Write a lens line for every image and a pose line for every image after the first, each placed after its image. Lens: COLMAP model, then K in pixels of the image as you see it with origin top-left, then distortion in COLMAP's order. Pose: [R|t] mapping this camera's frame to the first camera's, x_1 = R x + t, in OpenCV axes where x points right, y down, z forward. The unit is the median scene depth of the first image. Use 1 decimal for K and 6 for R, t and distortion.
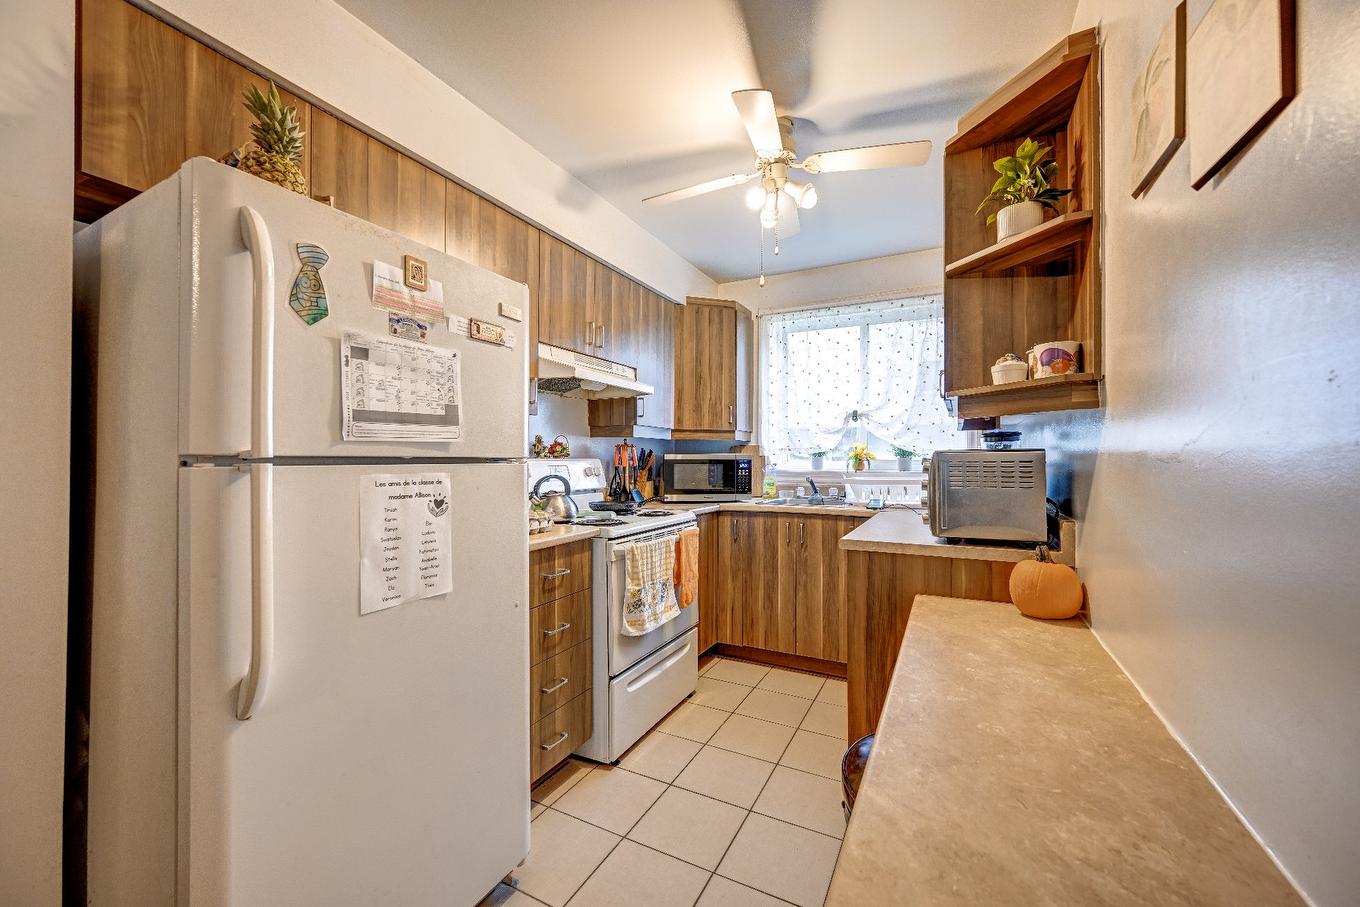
lens RADIAL K [[529.7, 0, 680.9], [0, 529.7, 454.4], [0, 0, 1]] dist [-0.000871, -0.000121]
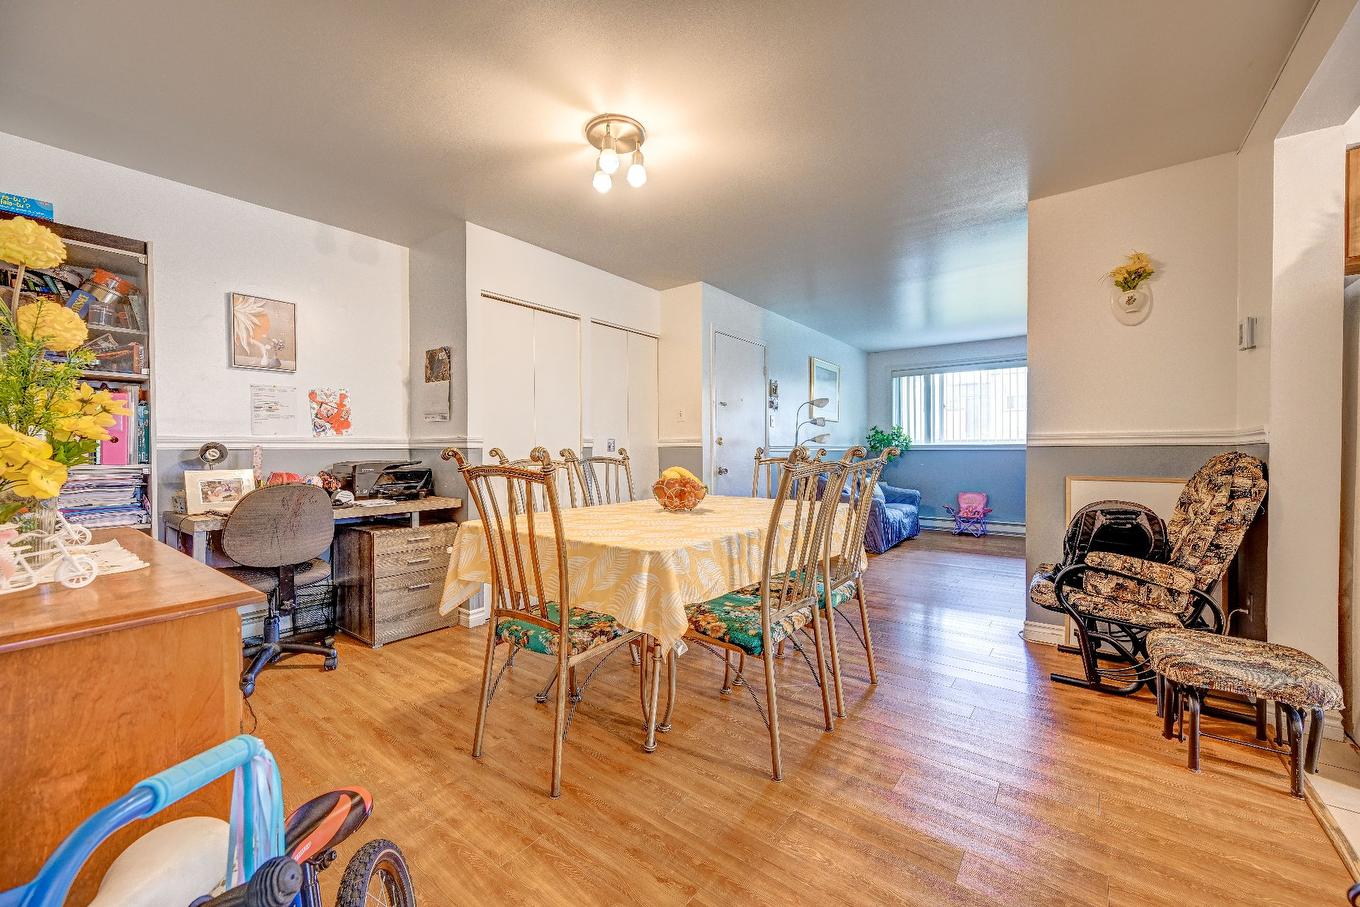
lens RADIAL K [[529.7, 0, 680.2], [0, 529.7, 452.9], [0, 0, 1]] dist [-0.000871, -0.000121]
pose [[-0.170348, 0.004167, -0.985375, 0.400289], [0.003915, 0.999986, 0.003552, 0.048501], [0.985376, -0.003253, -0.170362, -0.364360]]
